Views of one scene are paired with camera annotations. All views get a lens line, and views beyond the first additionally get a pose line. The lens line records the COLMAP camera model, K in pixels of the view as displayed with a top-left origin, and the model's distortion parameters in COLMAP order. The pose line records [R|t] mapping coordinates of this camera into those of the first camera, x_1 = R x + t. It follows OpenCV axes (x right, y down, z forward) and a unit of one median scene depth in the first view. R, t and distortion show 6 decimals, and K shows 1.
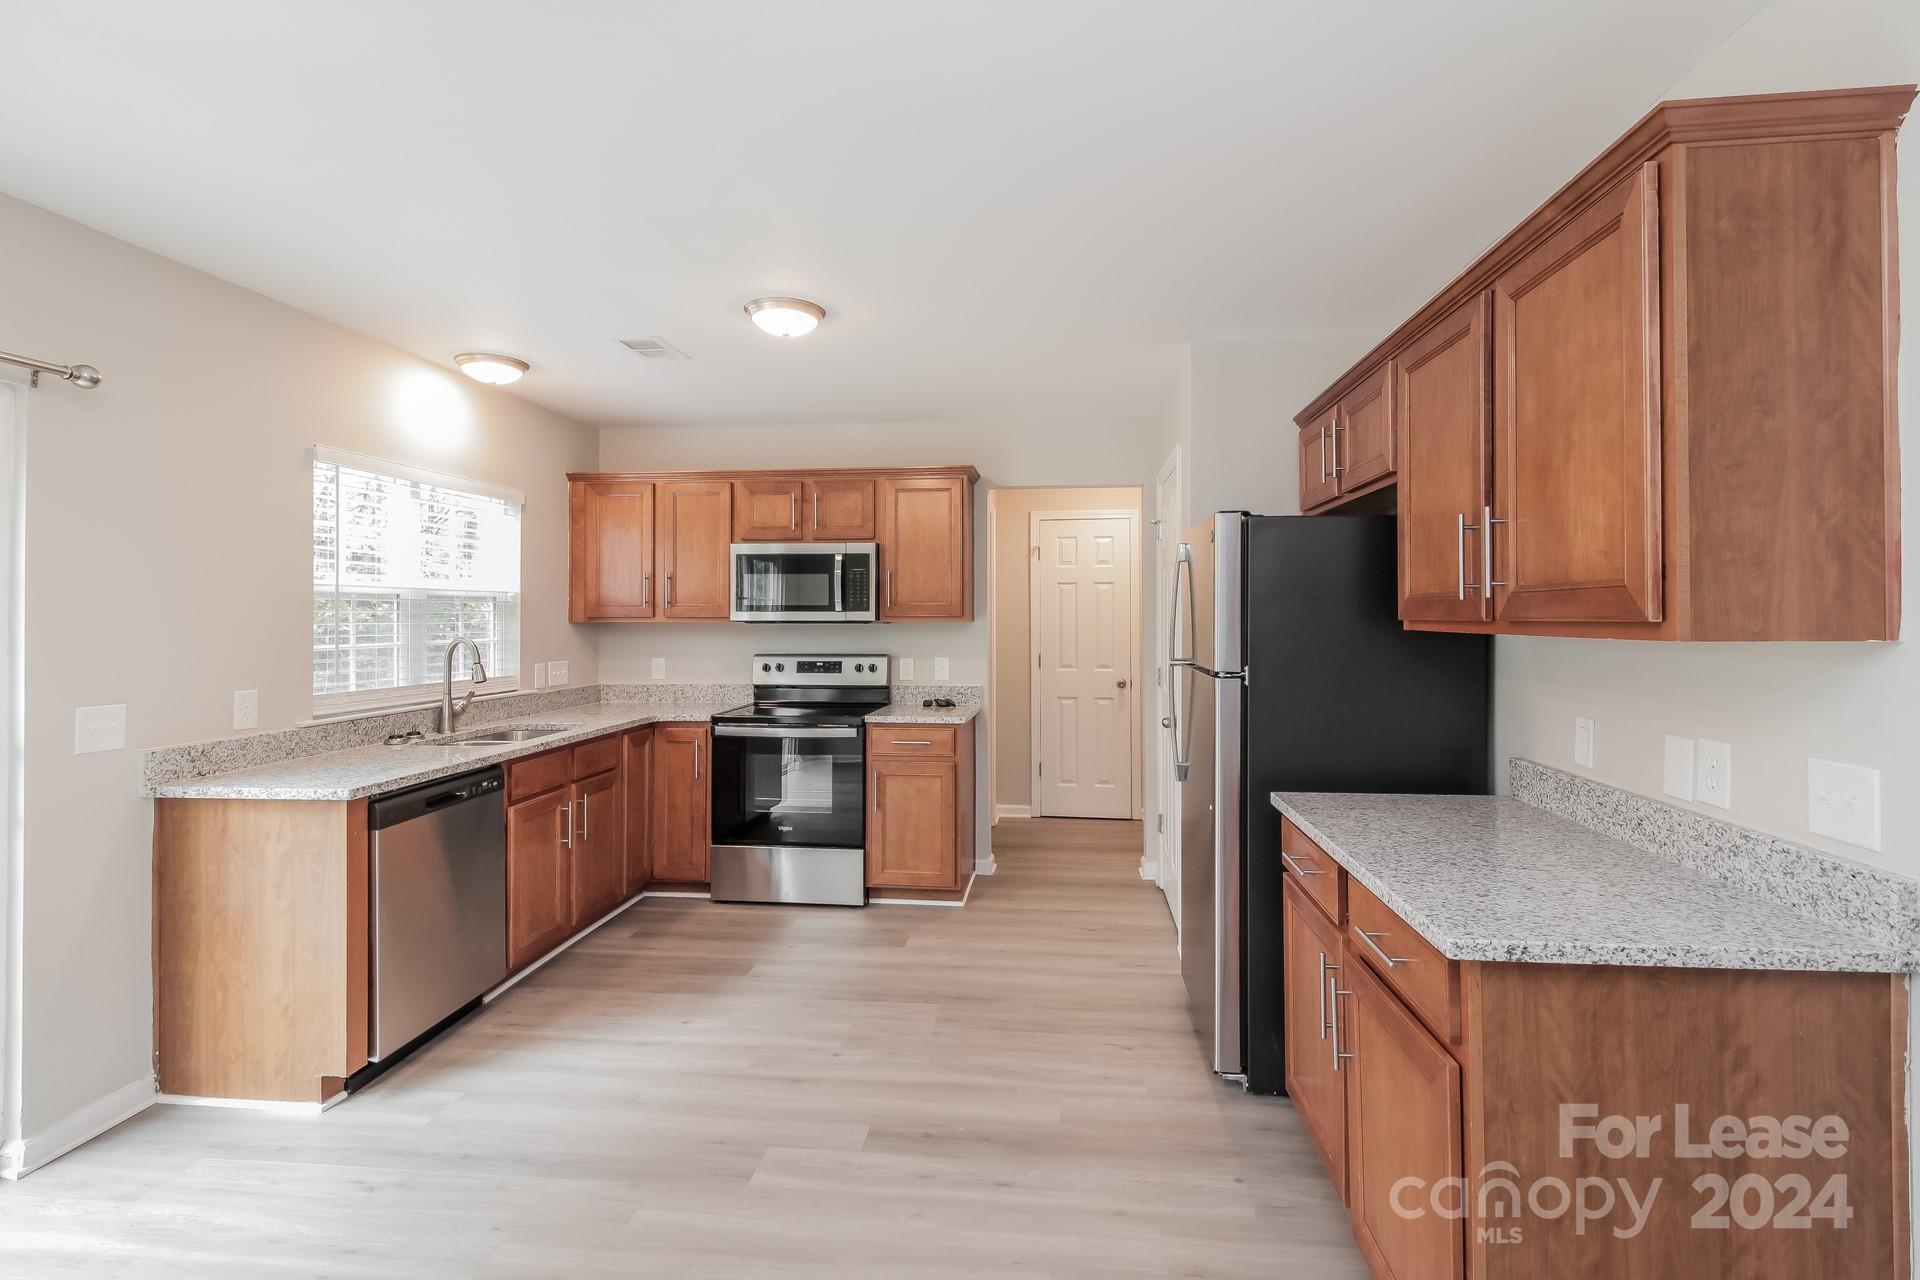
lens RADIAL K [[888.6, 0, 961.6], [0, 888.6, 616.1], [0, 0, 1]] dist [0.015455, -0.000058]
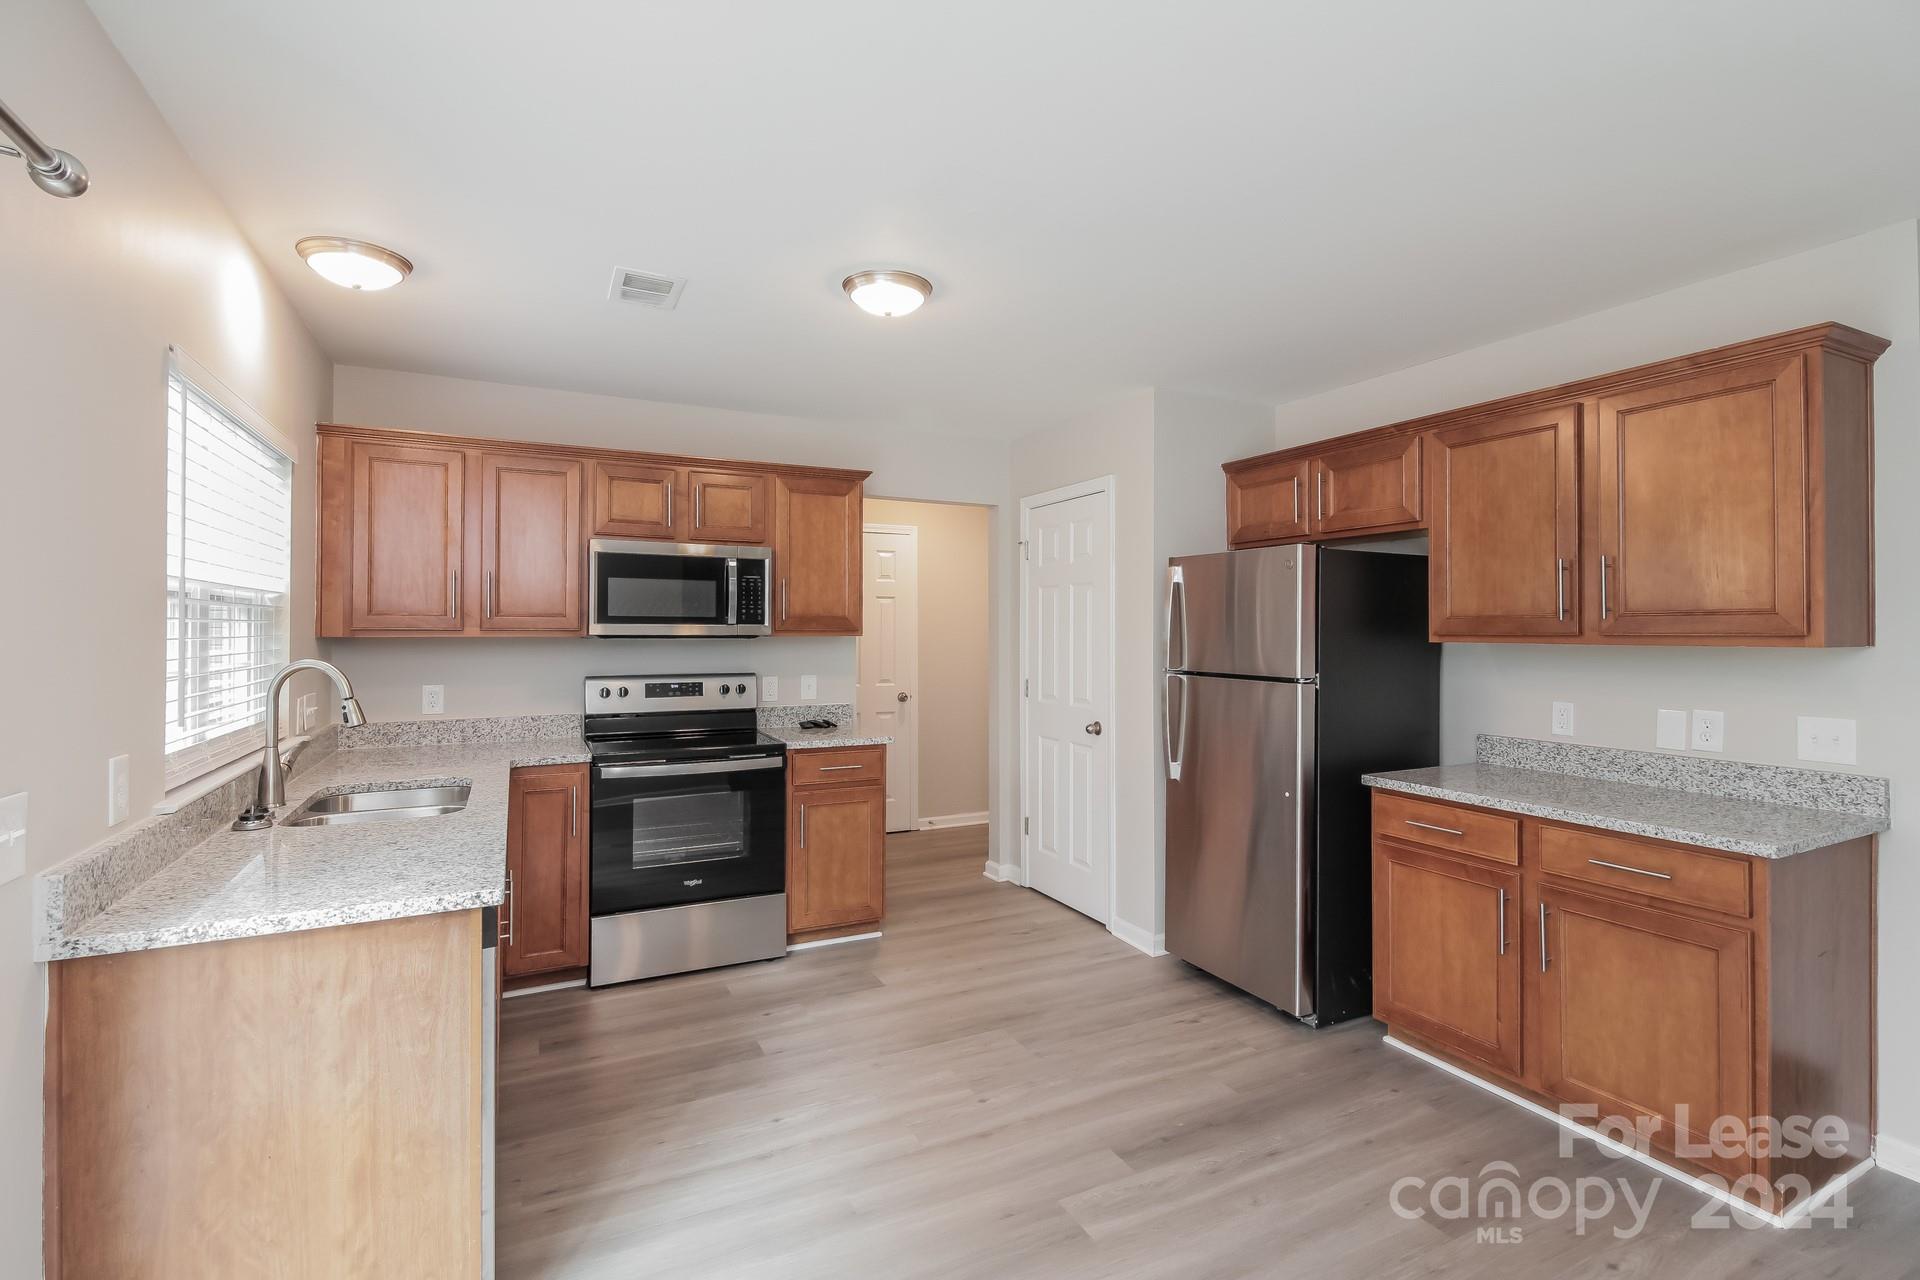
lens RADIAL K [[897.9, 0, 964.6], [0, 897.9, 630.4], [0, 0, 1]] dist [0.015788, -0.009908]
pose [[0.838061, 0.003000, 0.545568, -0.514741], [-0.002801, 0.999995, -0.001195, 0.000924], [-0.545569, -0.000527, 0.838065, 0.169070]]
